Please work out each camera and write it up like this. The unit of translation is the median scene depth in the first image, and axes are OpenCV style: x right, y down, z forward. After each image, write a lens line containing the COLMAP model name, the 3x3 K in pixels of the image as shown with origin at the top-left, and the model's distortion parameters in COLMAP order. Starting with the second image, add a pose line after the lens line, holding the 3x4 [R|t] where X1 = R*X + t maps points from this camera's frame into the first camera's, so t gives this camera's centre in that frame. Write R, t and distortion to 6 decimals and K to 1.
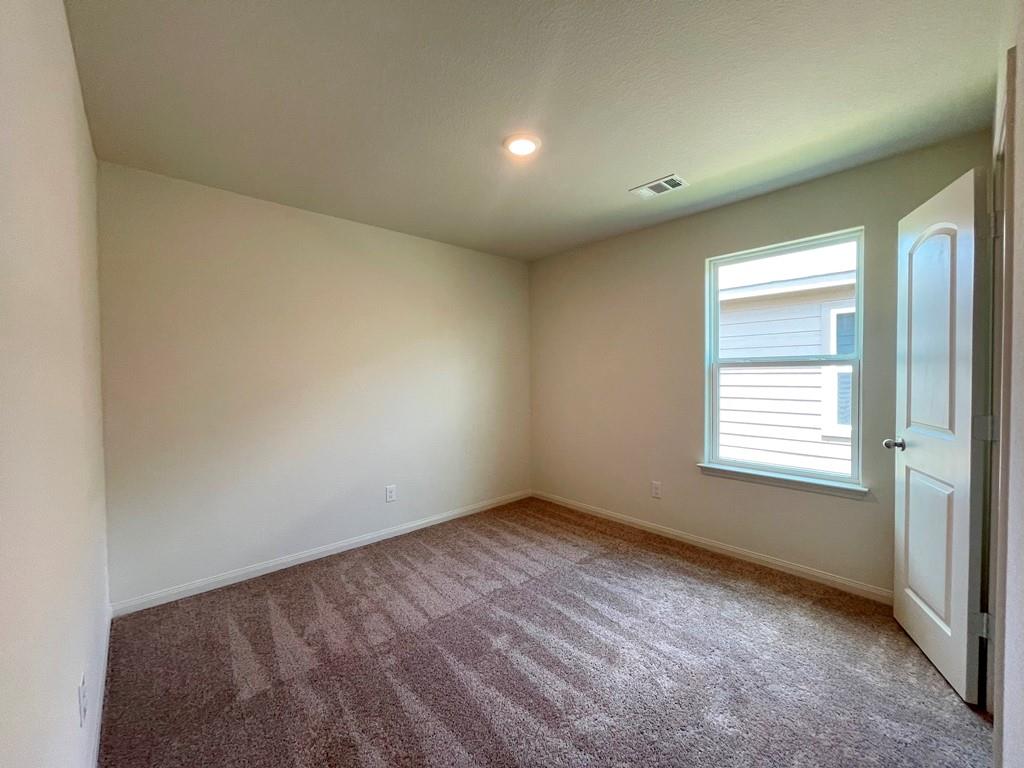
lens RADIAL K [[396.4, 0, 498.9], [0, 396.4, 380.7], [0, 0, 1]] dist [-0.037036, 0.000152]
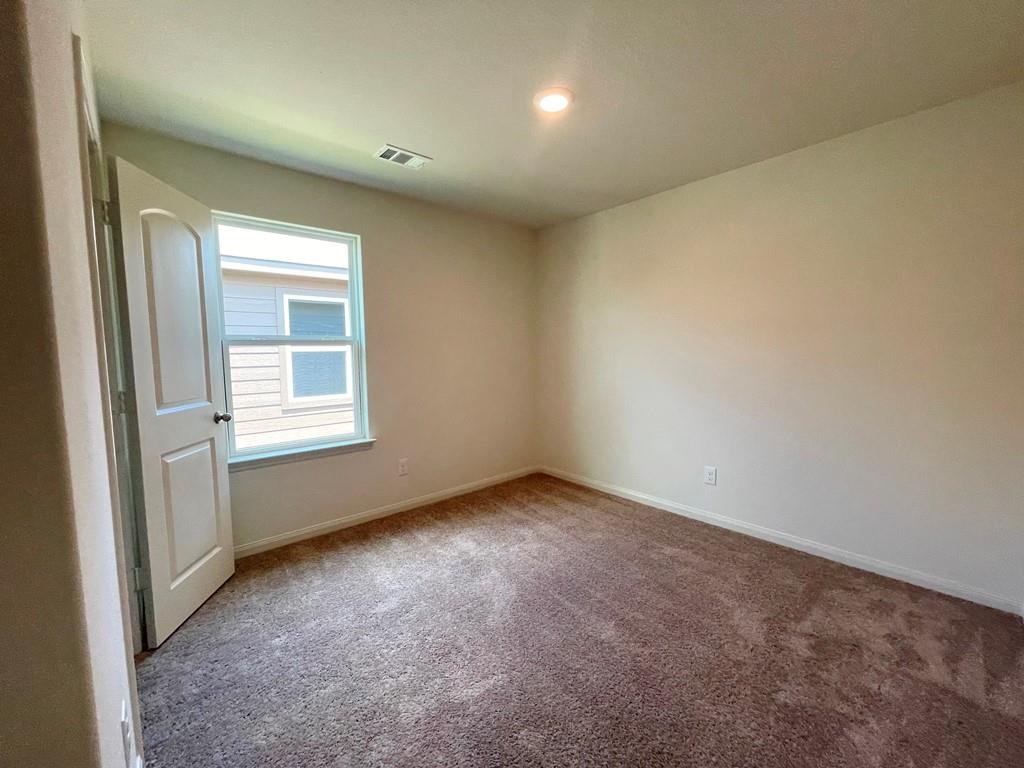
lens RADIAL K [[413.7, 0, 509.7], [0, 413.7, 386.2], [0, 0, 1]] dist [0.000711, 0.000192]
pose [[-0.009663, -0.079776, 0.996766, -0.348054], [0.023123, 0.996528, 0.079981, -0.004650], [-0.999686, 0.023821, -0.007785, 0.394294]]
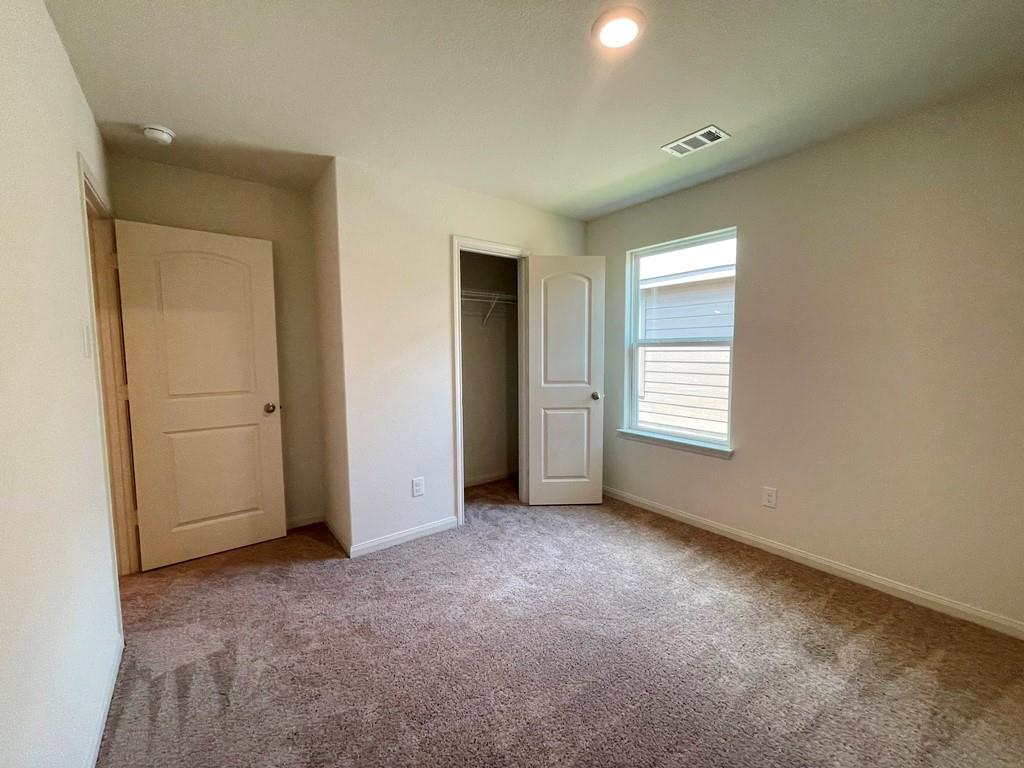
lens RADIAL K [[417.9, 0, 512.0], [0, 417.9, 384.0], [0, 0, 1]] dist [-0.001074, 0.001284]
pose [[0.998231, 0.002632, -0.059395, 0.265870], [0.001736, 0.997304, 0.073359, -0.016623], [0.059428, -0.073333, 0.995535, -0.258046]]
